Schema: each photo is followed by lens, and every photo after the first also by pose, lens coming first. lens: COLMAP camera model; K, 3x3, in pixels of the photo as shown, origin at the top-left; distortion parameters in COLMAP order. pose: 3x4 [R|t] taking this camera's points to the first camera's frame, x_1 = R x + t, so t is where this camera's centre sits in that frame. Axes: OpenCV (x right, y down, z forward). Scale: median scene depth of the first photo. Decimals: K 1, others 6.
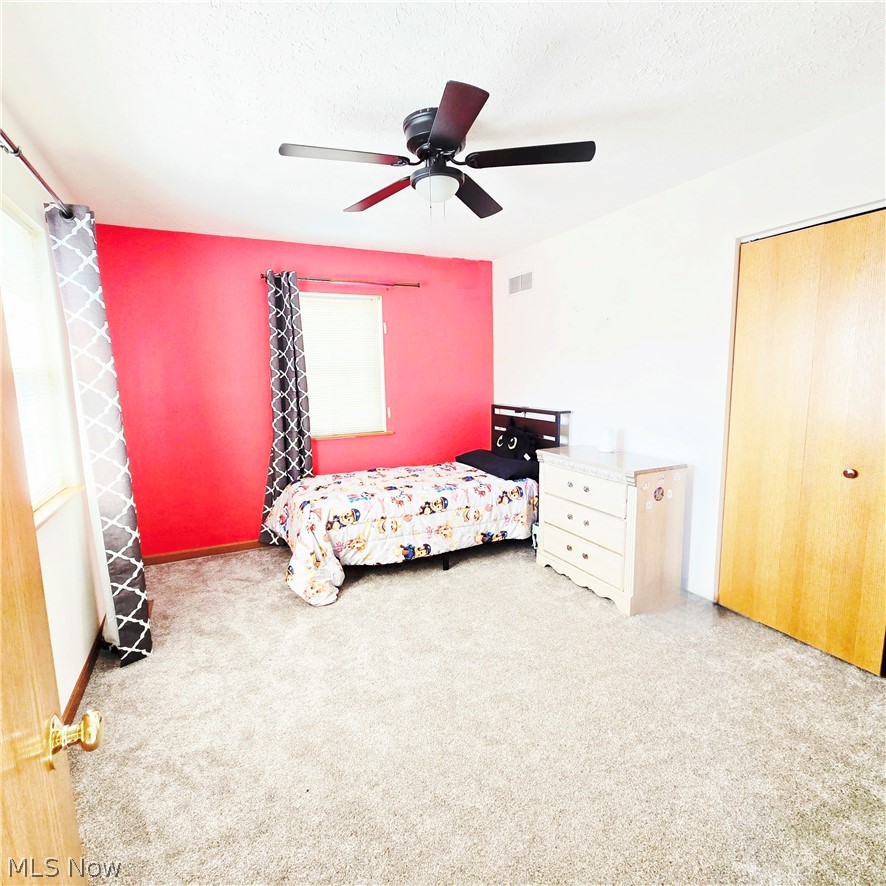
lens RADIAL K [[477.5, 0, 443.0], [0, 477.5, 443.0], [0, 0, 1]] dist [-0.001289, -0.000664]
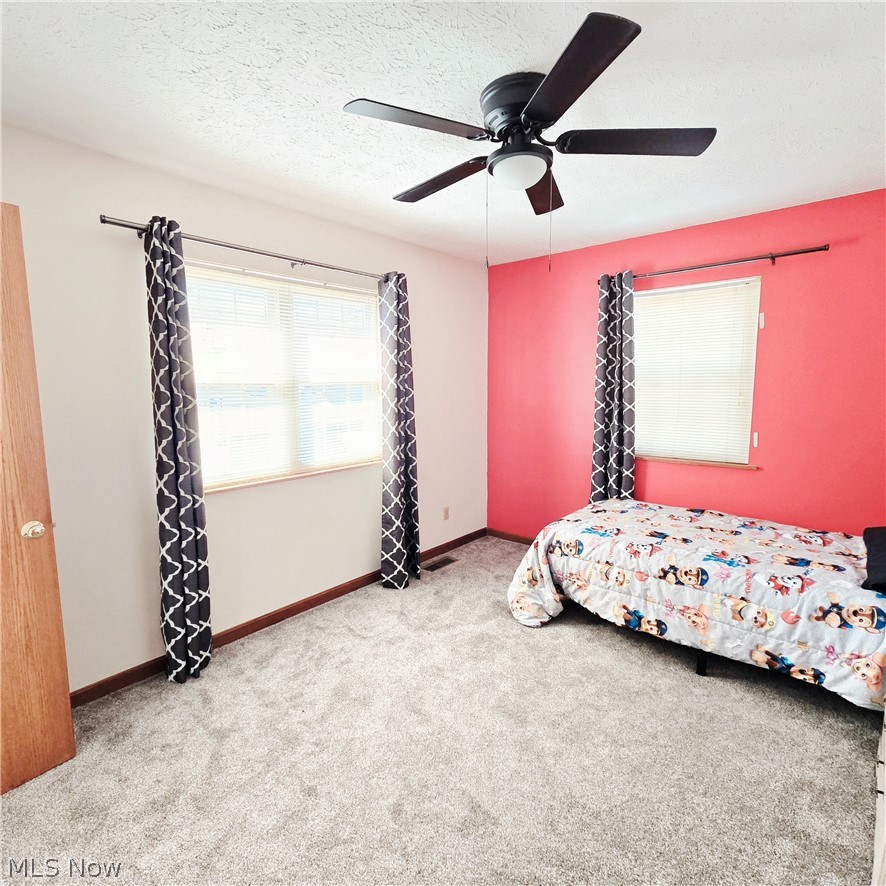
lens RADIAL K [[499.8, 0, 443.0], [0, 499.8, 443.0], [0, 0, 1]] dist [-0.000416, 0.000141]
pose [[0.382096, 0.131362, -0.914739, 0.519660], [-0.128004, 0.987827, 0.088389, -0.086047], [0.915214, 0.083317, 0.394260, 0.379059]]
